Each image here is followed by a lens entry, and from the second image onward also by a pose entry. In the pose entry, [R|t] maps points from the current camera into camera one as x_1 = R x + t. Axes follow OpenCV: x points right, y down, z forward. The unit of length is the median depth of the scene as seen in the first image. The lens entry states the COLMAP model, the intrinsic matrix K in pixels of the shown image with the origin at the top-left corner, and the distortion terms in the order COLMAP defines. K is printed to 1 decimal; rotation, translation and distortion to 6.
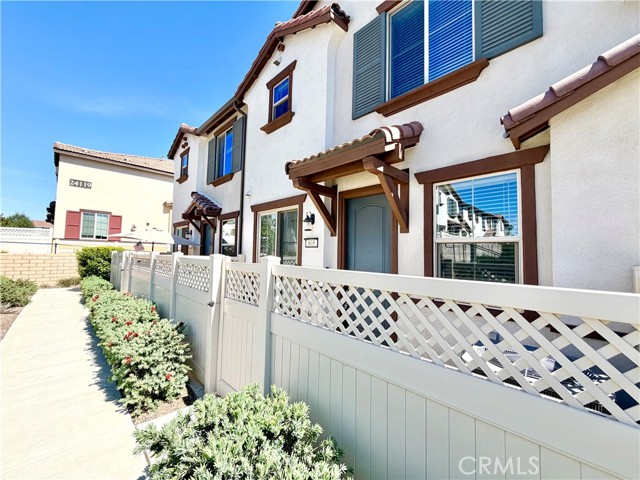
lens RADIAL K [[255.6, 0, 319.1], [0, 255.6, 238.0], [0, 0, 1]] dist [0.001889, -0.000277]
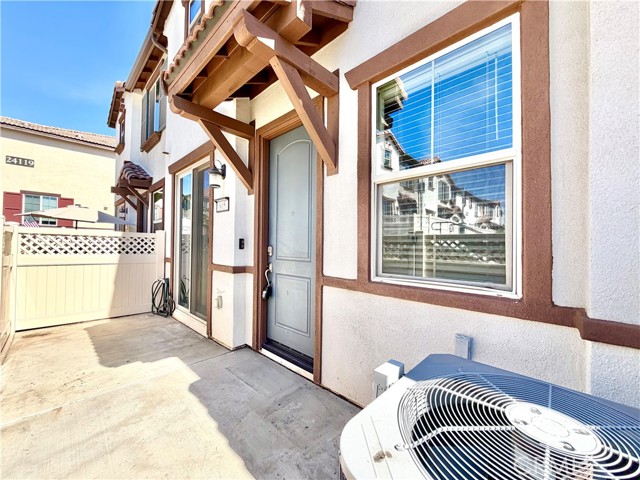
lens RADIAL K [[255.6, 0, 319.4], [0, 255.6, 241.0], [0, 0, 1]] dist [0.001889, -0.000277]
pose [[0.999944, -0.003350, 0.010001, 0.123532], [0.002999, 0.999387, 0.034889, 0.049706], [-0.010111, -0.034857, 0.999341, 0.154973]]
